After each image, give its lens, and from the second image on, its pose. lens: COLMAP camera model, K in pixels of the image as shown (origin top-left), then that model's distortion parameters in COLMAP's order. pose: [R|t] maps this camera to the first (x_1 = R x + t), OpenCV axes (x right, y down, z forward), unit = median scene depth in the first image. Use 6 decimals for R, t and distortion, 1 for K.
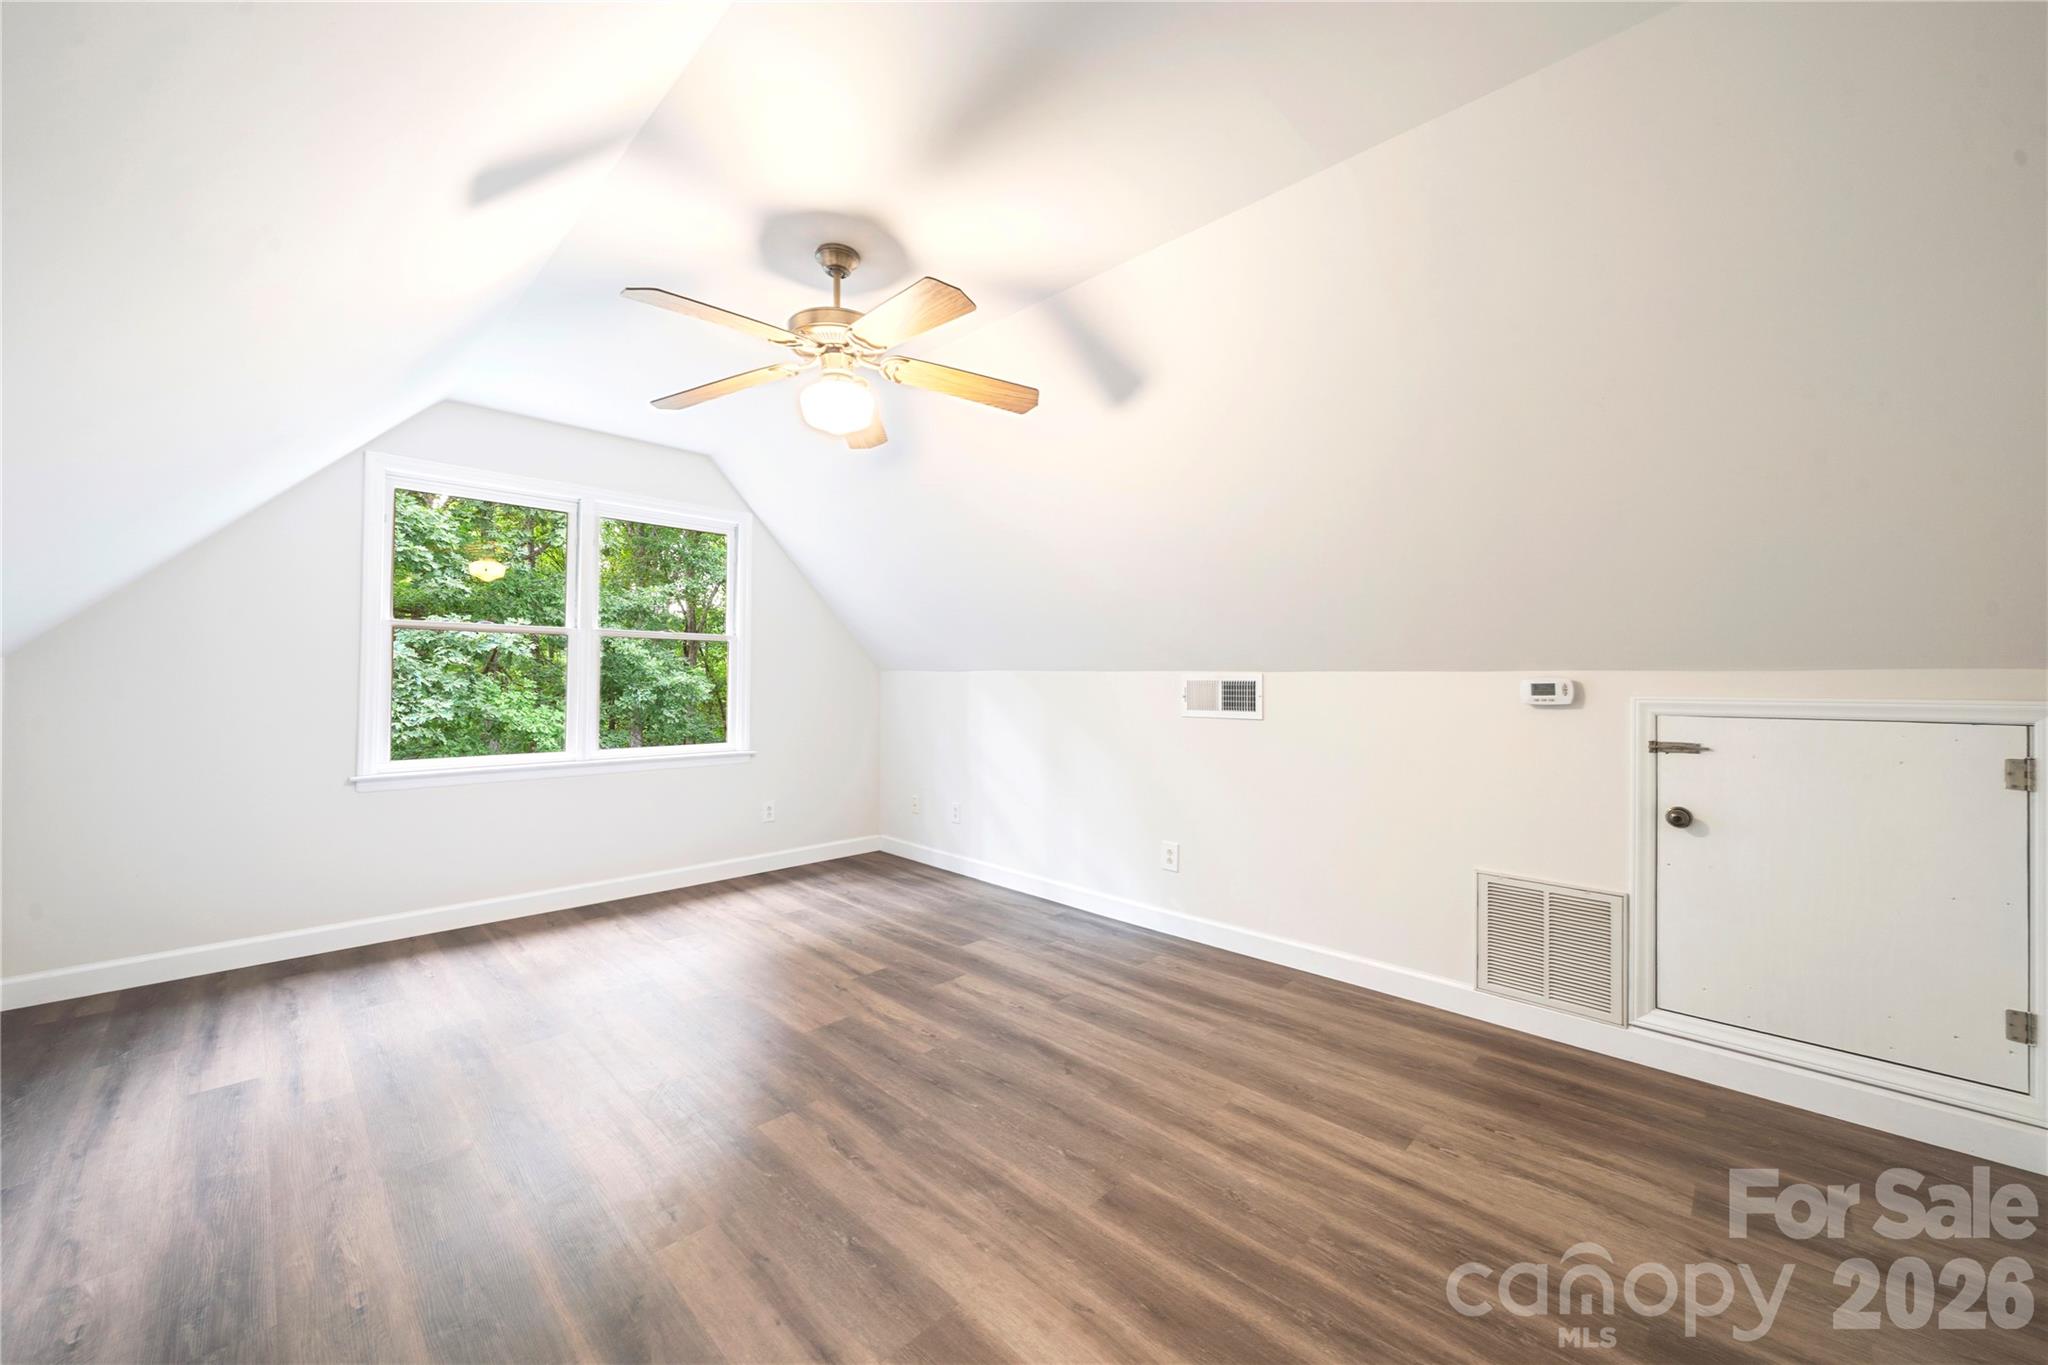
lens RADIAL K [[760.3, 0, 1027.4], [0, 760.3, 687.4], [0, 0, 1]] dist [-0.001544, -0.000072]
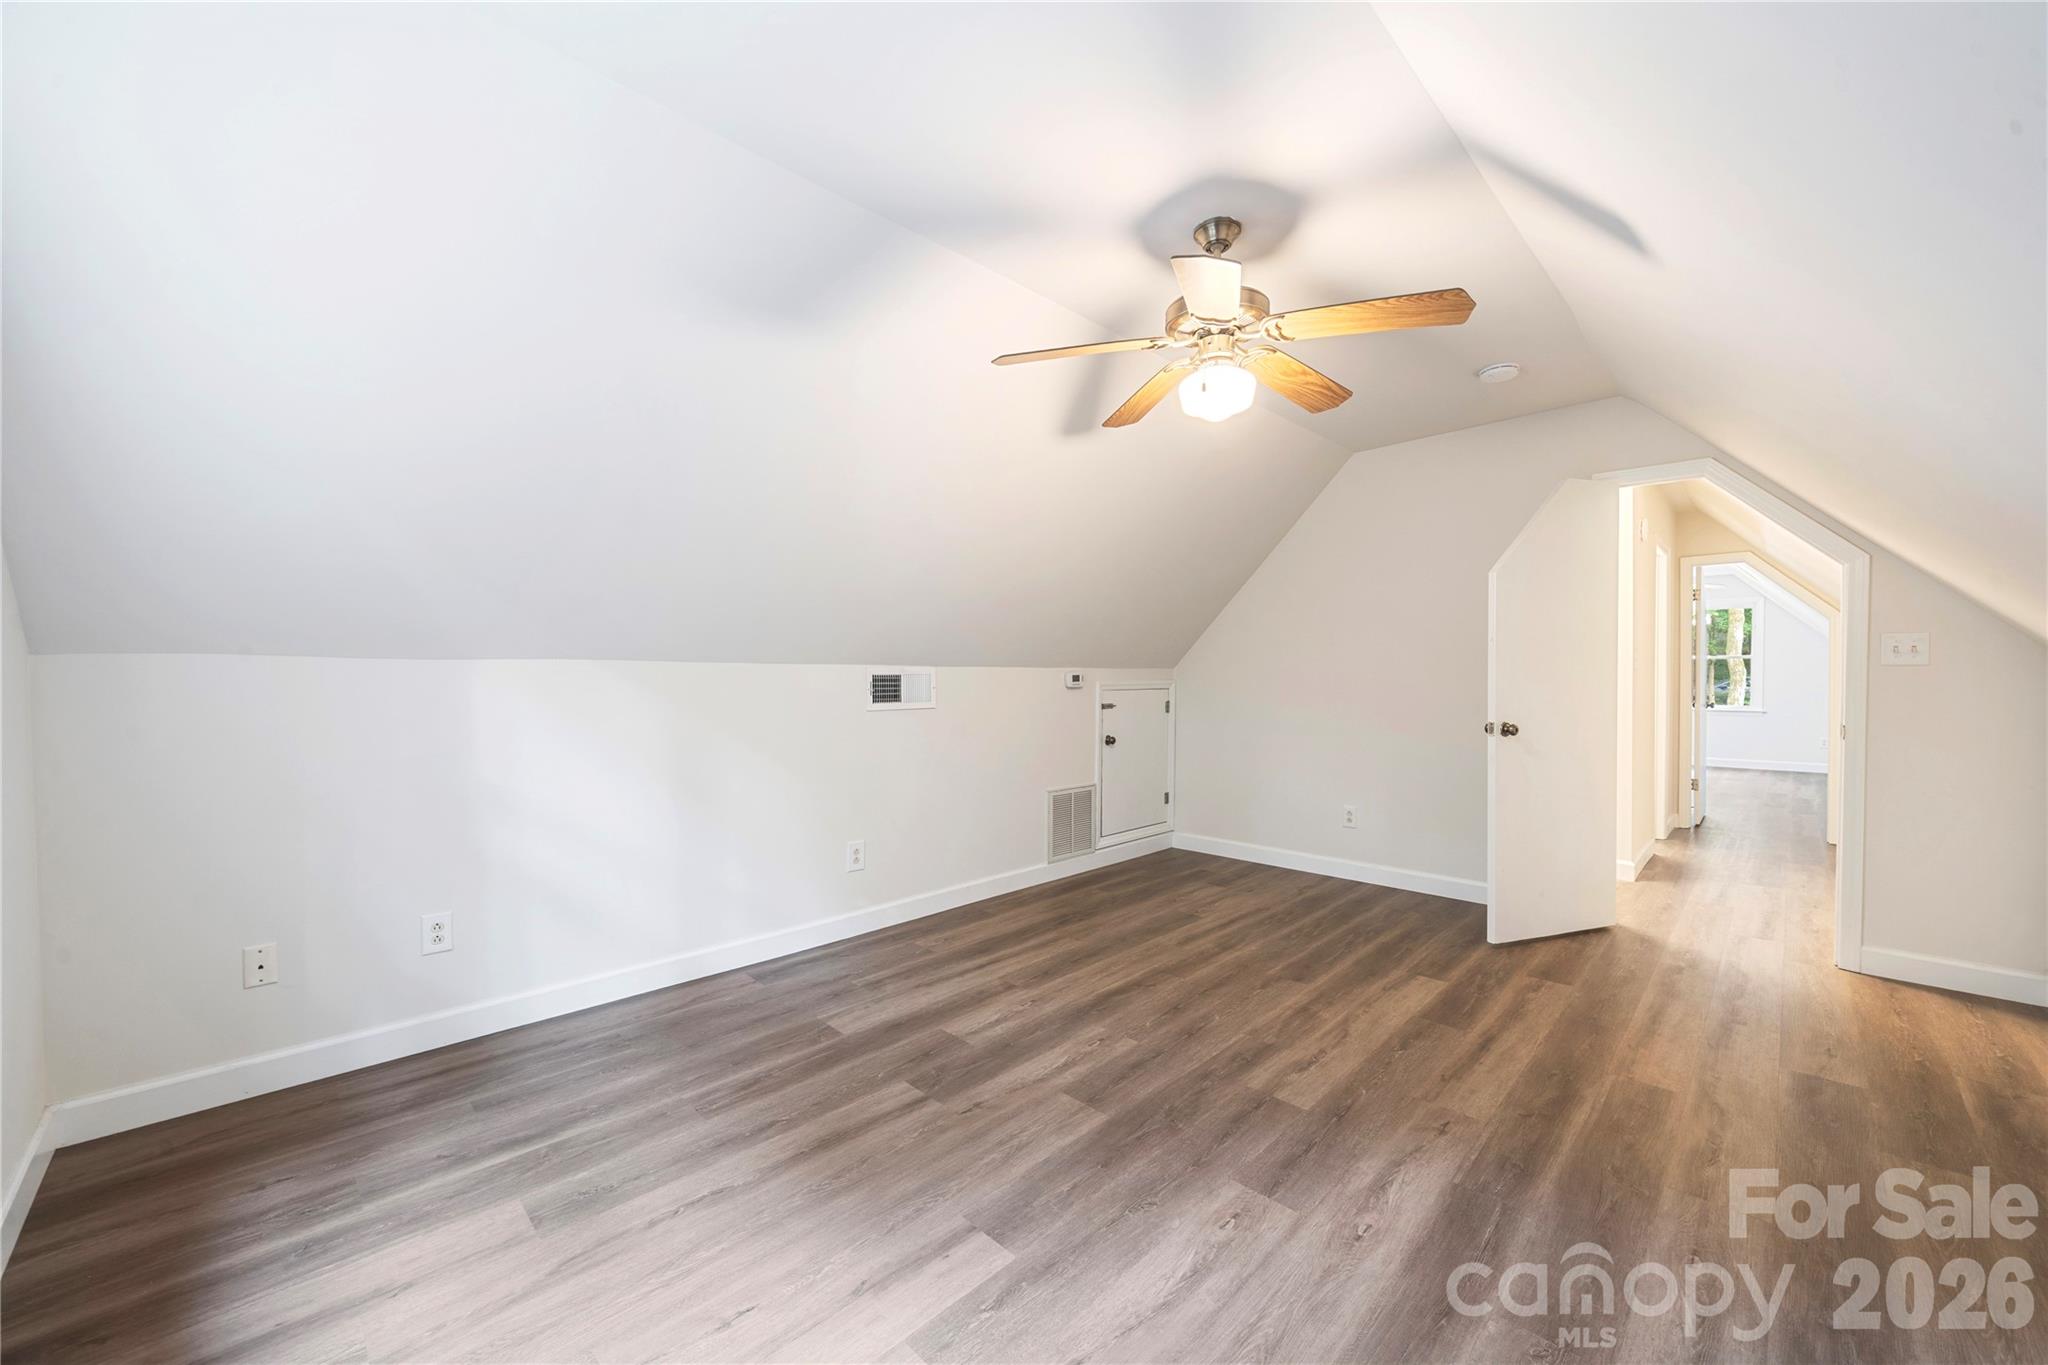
lens RADIAL K [[760.3, 0, 1027.4], [0, 760.3, 687.4], [0, 0, 1]] dist [-0.001544, -0.000072]
pose [[0.020712, -0.020744, 0.999570, -0.961810], [0.010641, 0.999733, 0.020527, -0.012876], [-0.999729, 0.010211, 0.020927, 0.942162]]
